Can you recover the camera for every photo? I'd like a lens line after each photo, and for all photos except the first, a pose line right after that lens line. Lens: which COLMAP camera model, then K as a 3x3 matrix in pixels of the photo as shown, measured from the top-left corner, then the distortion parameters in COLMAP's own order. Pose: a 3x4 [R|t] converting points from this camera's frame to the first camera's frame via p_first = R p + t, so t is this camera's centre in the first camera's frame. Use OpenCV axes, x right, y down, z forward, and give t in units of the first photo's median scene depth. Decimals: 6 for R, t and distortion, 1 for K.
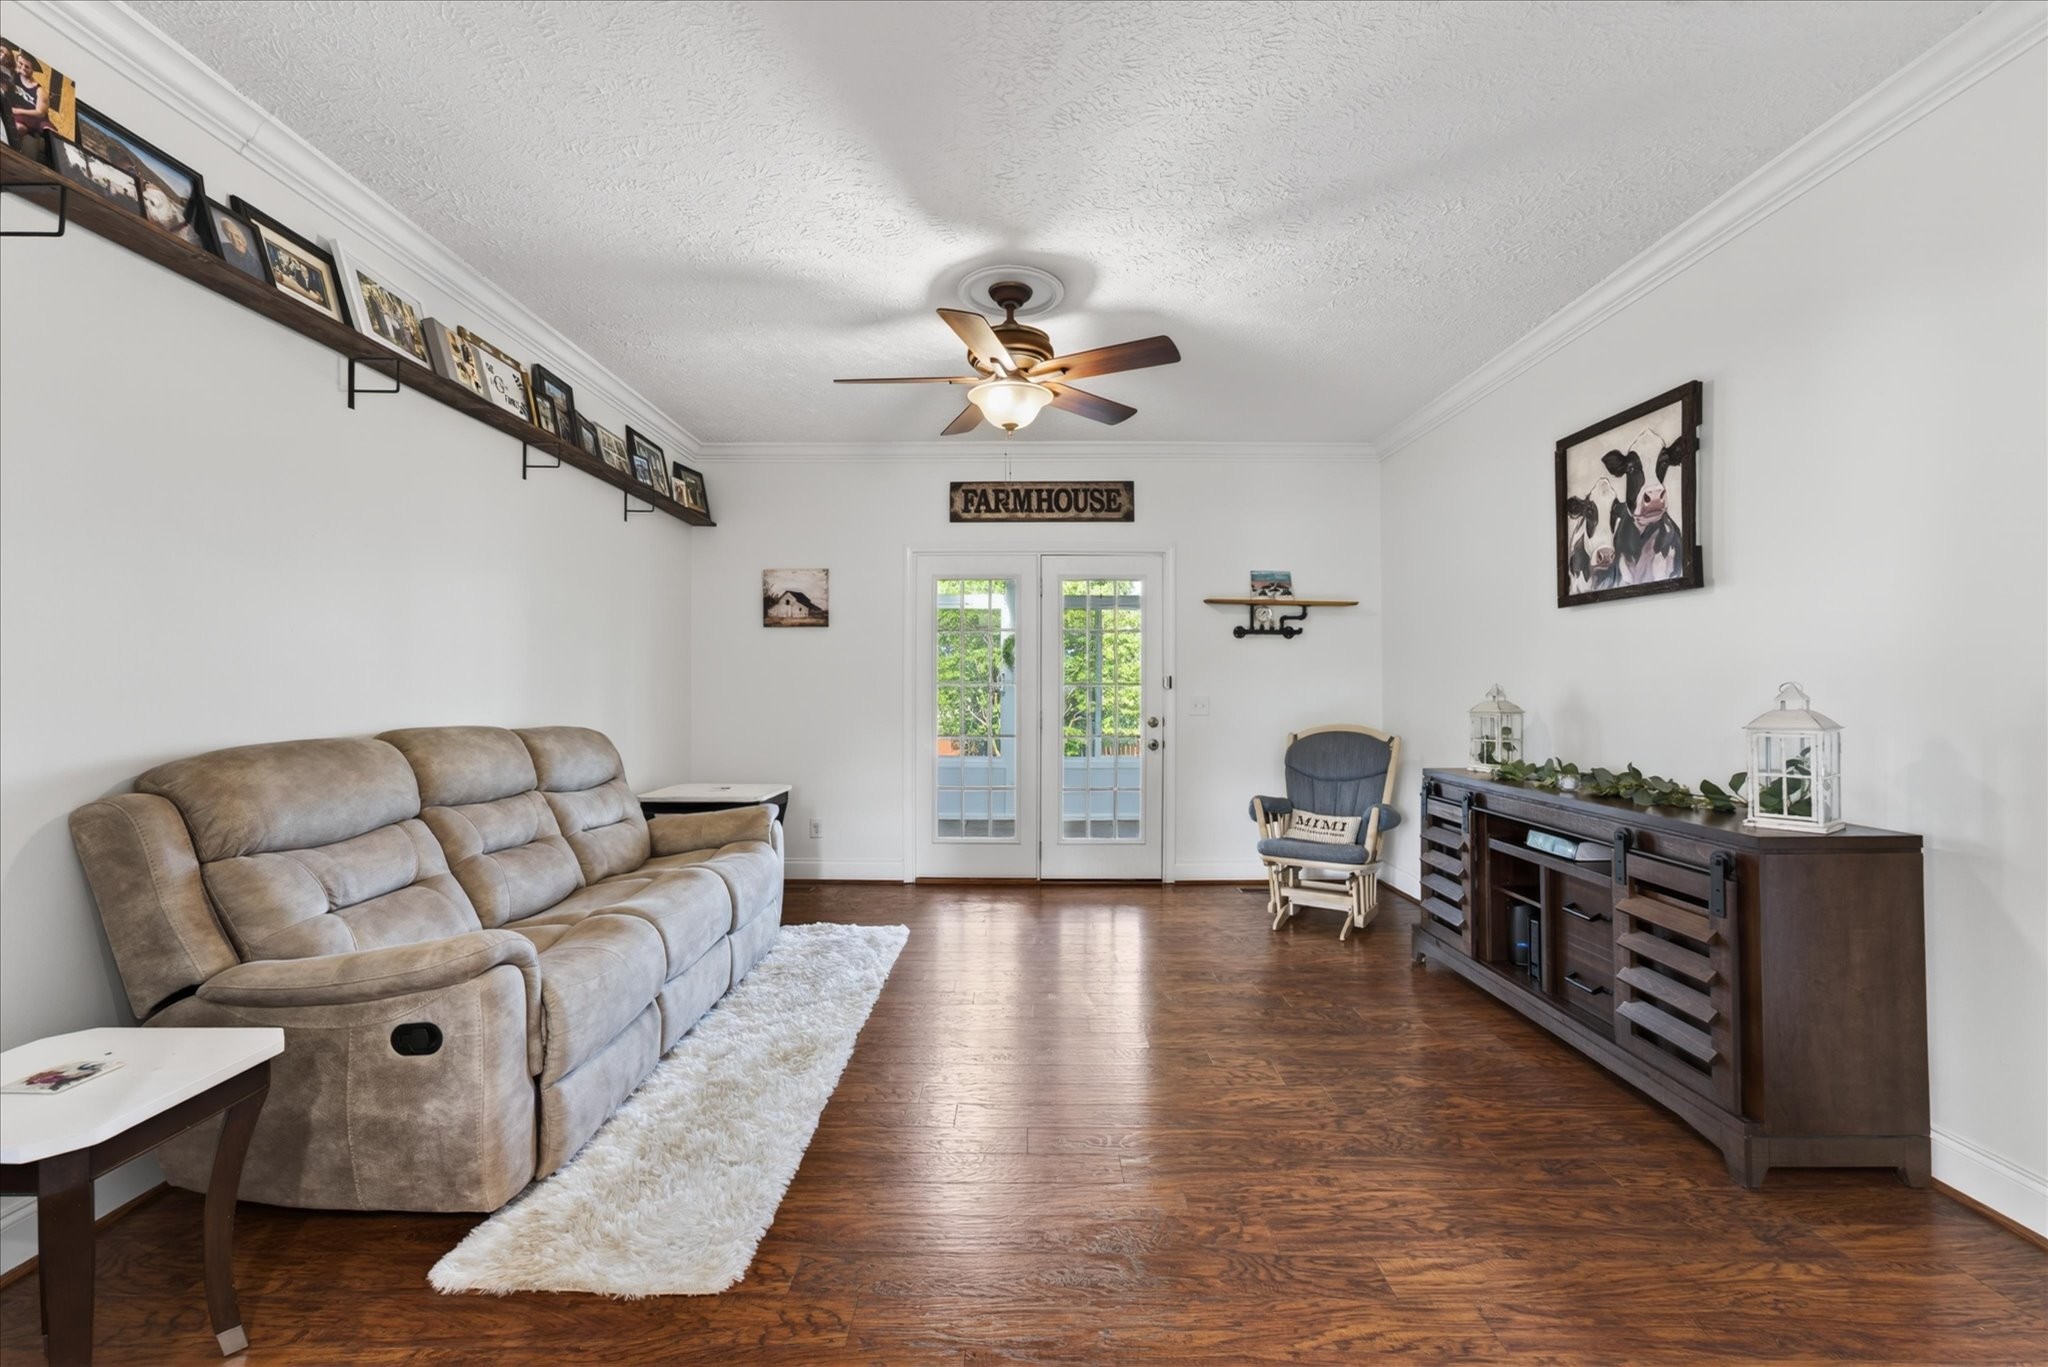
lens RADIAL K [[909.8, 0, 1024.0], [0, 909.8, 683.5], [0, 0, 1]] dist [0.010408, 0.000464]
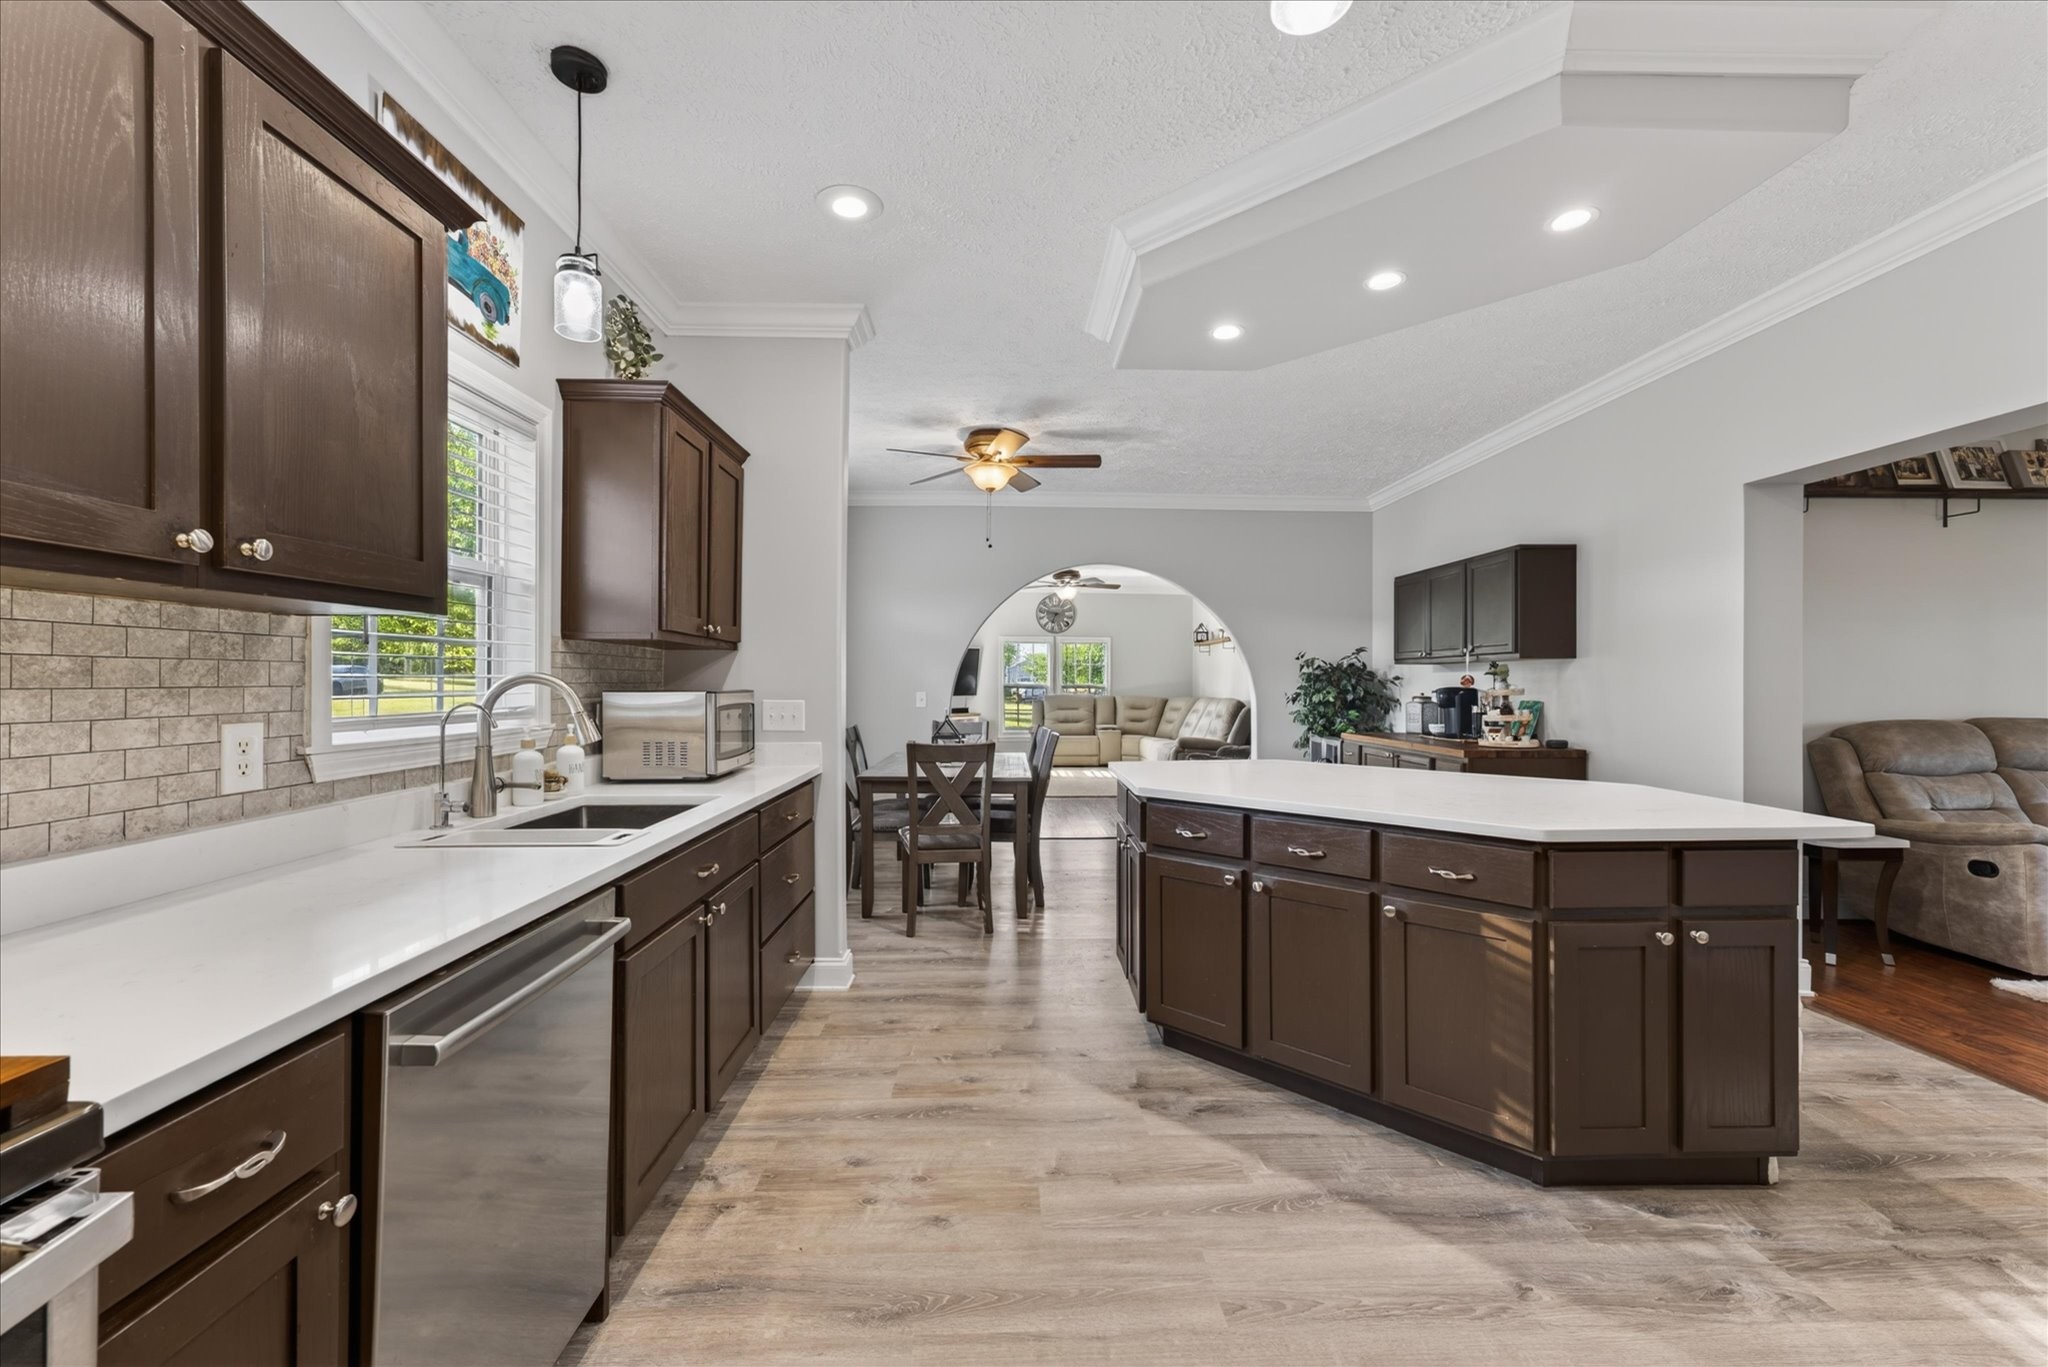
lens RADIAL K [[834.6, 0, 1024.0], [0, 834.6, 683.5], [0, 0, 1]] dist [0.002604, 0.000505]
pose [[0.095813, -0.001189, -0.995399, 0.902877], [0.005111, 0.999987, -0.000702, -0.026251], [0.995386, -0.005020, 0.095818, -1.186053]]
